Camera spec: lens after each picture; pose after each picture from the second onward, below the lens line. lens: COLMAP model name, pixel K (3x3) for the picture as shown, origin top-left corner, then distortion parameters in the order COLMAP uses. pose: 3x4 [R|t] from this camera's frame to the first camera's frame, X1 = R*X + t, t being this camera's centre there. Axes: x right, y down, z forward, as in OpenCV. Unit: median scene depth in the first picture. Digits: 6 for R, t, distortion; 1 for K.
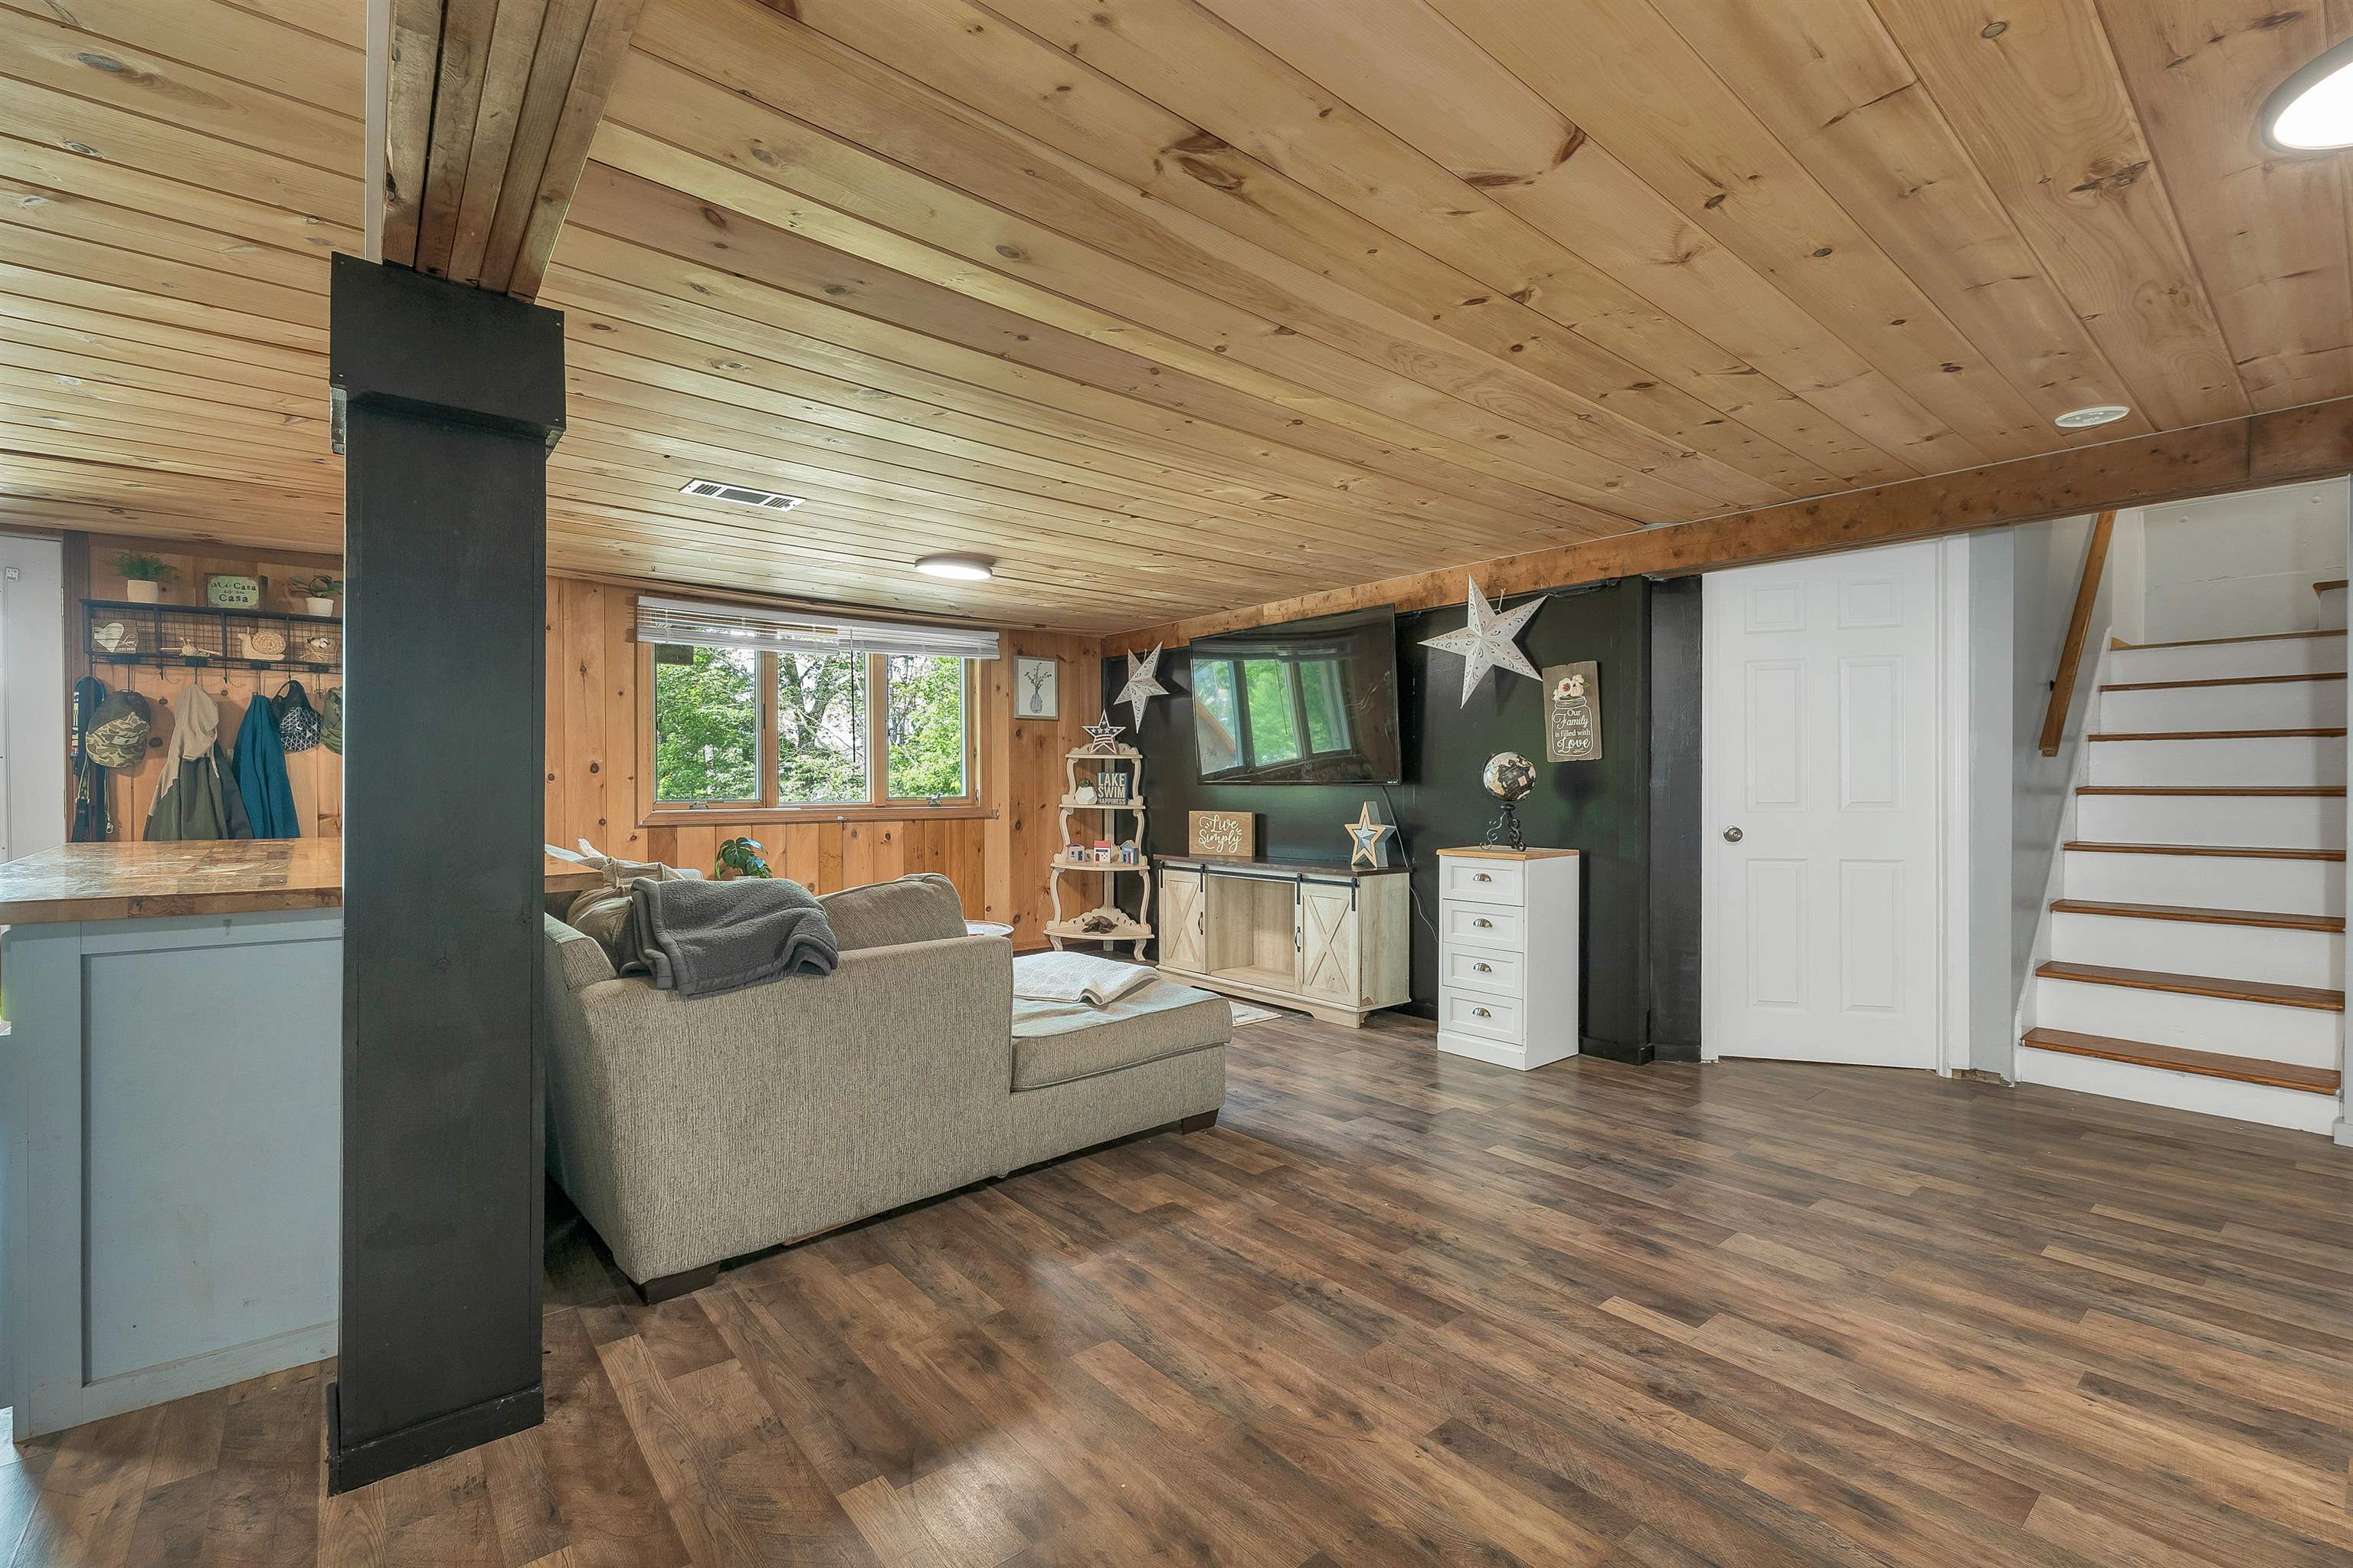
lens RADIAL K [[1017.6, 0, 1181.0], [0, 1017.6, 792.2], [0, 0, 1]] dist [0.000637, 0.000125]
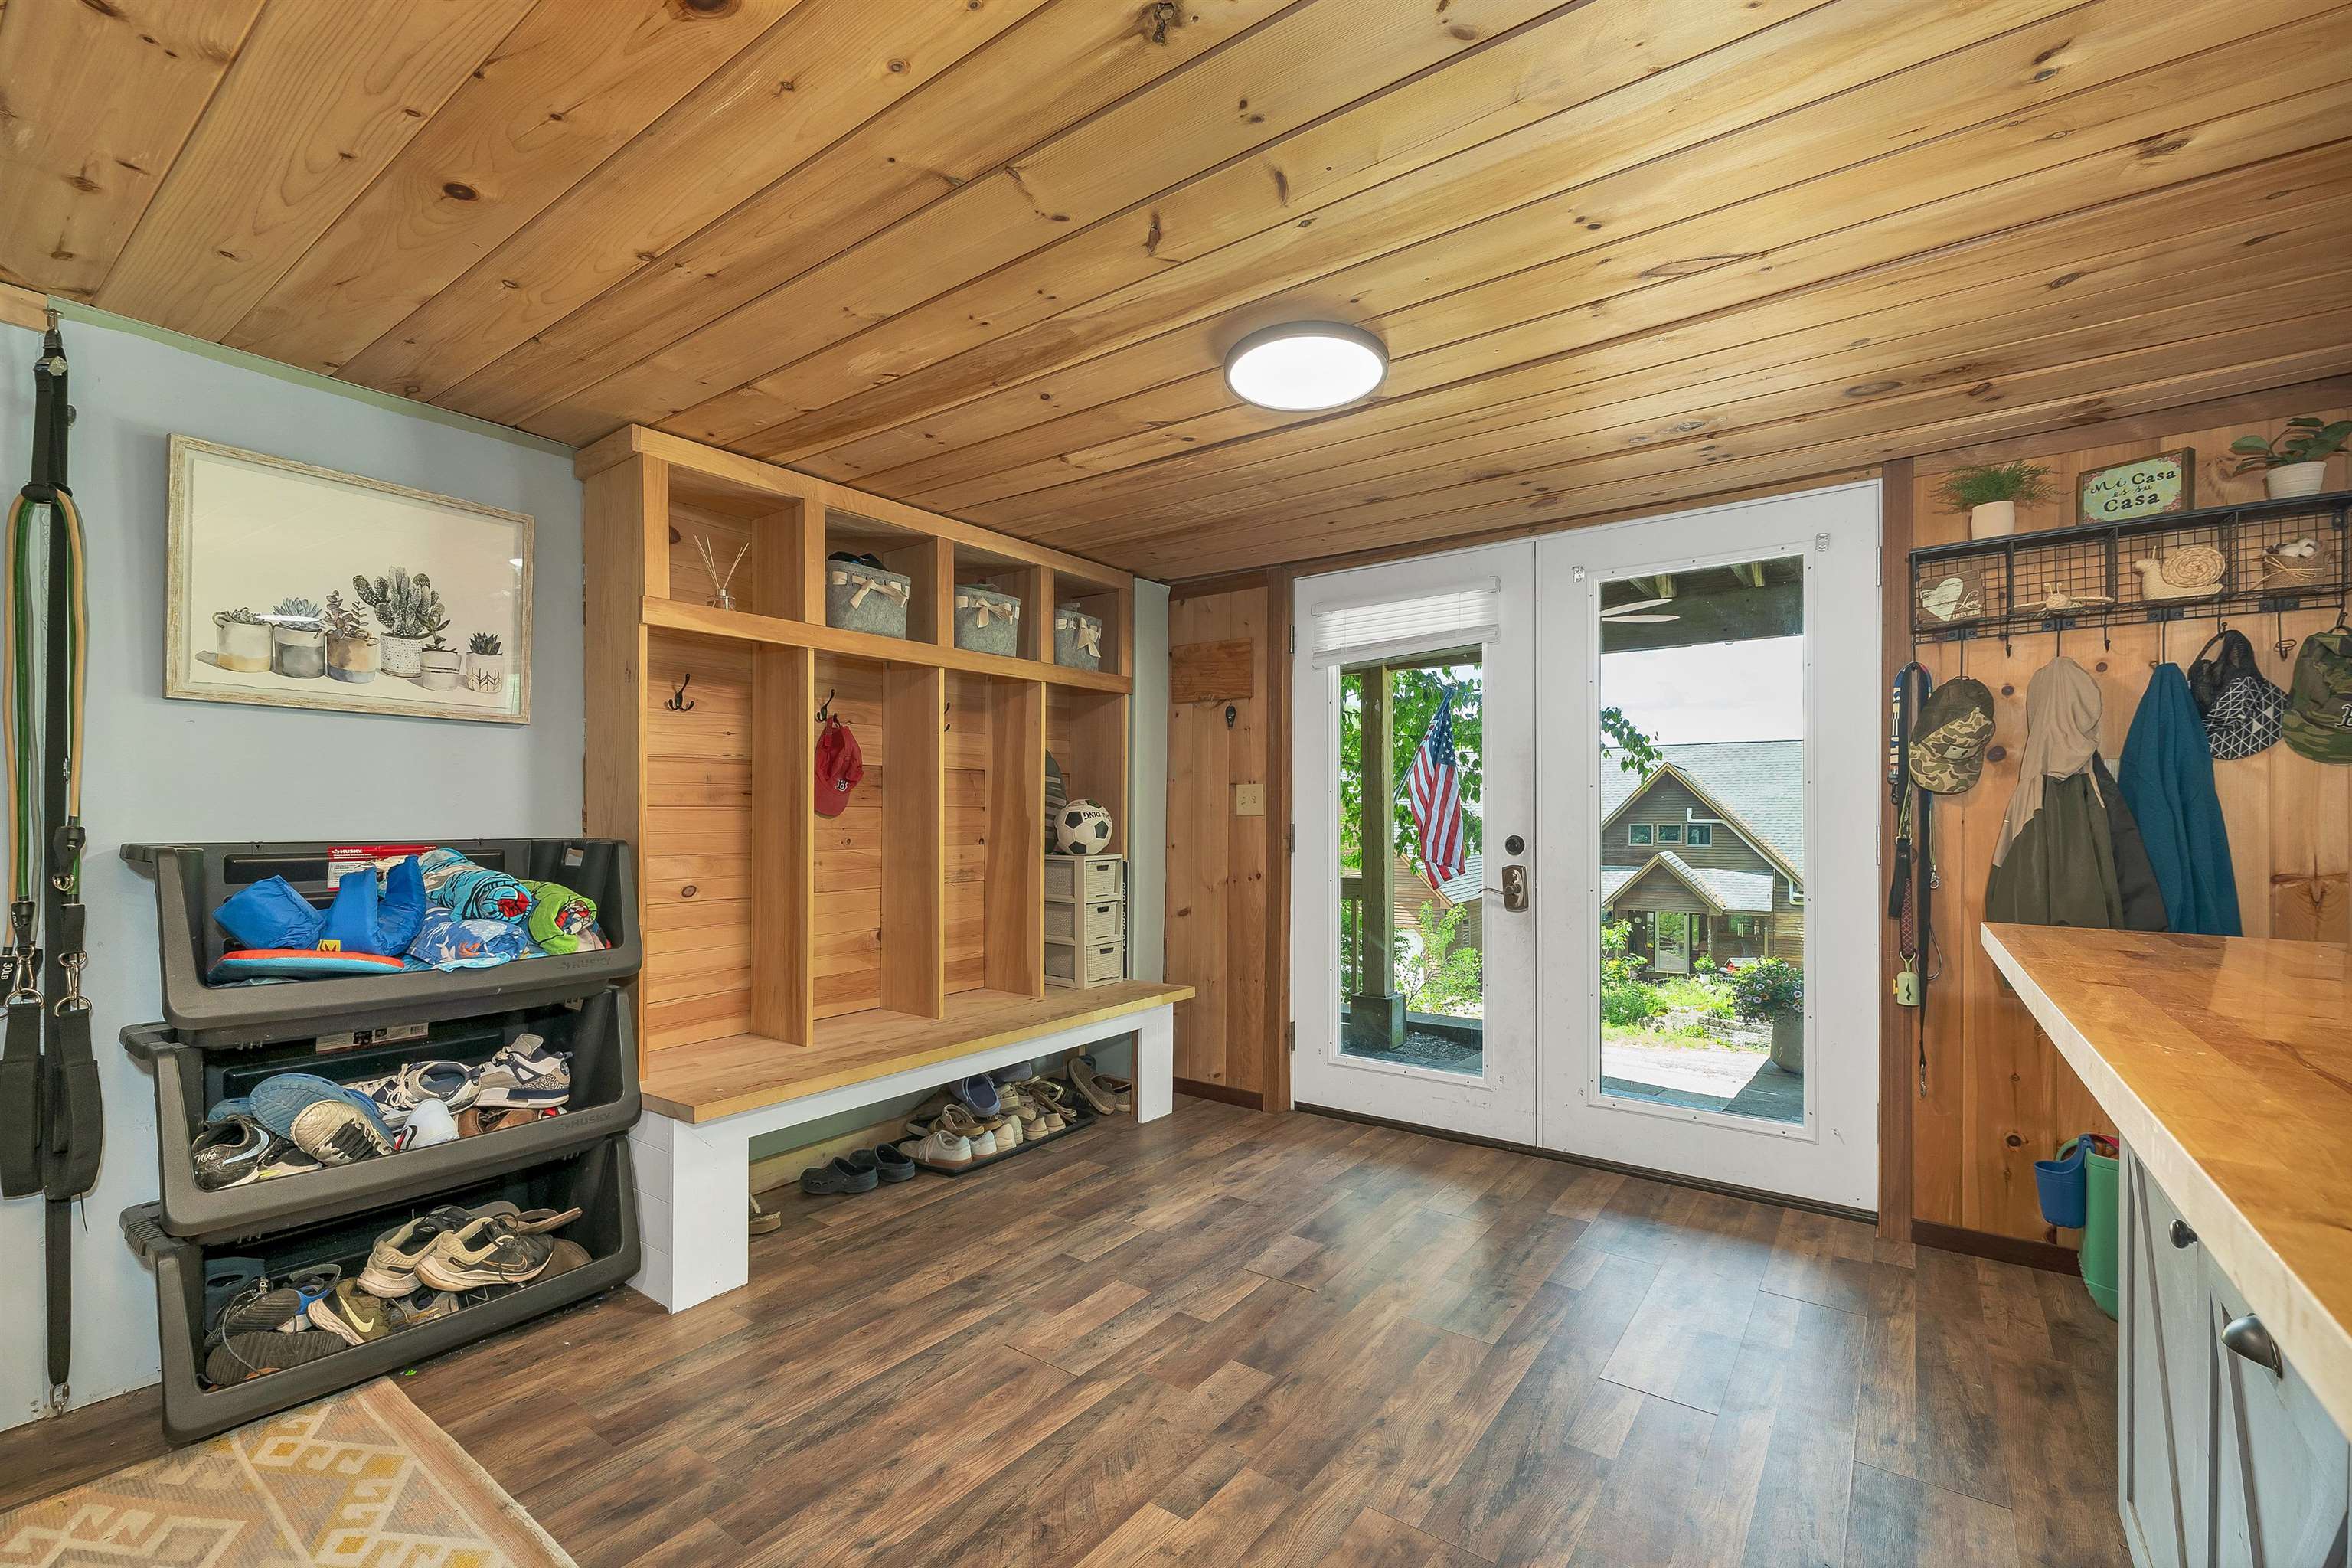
lens RADIAL K [[997.2, 0, 1167.4], [0, 997.2, 815.9], [0, 0, 1]] dist [0.000908, 0.000138]
pose [[0.233338, 0.001722, -0.972394, -0.421993], [-0.009276, 0.999957, -0.000455, -0.003016], [0.972351, 0.009126, 0.233344, 0.276612]]
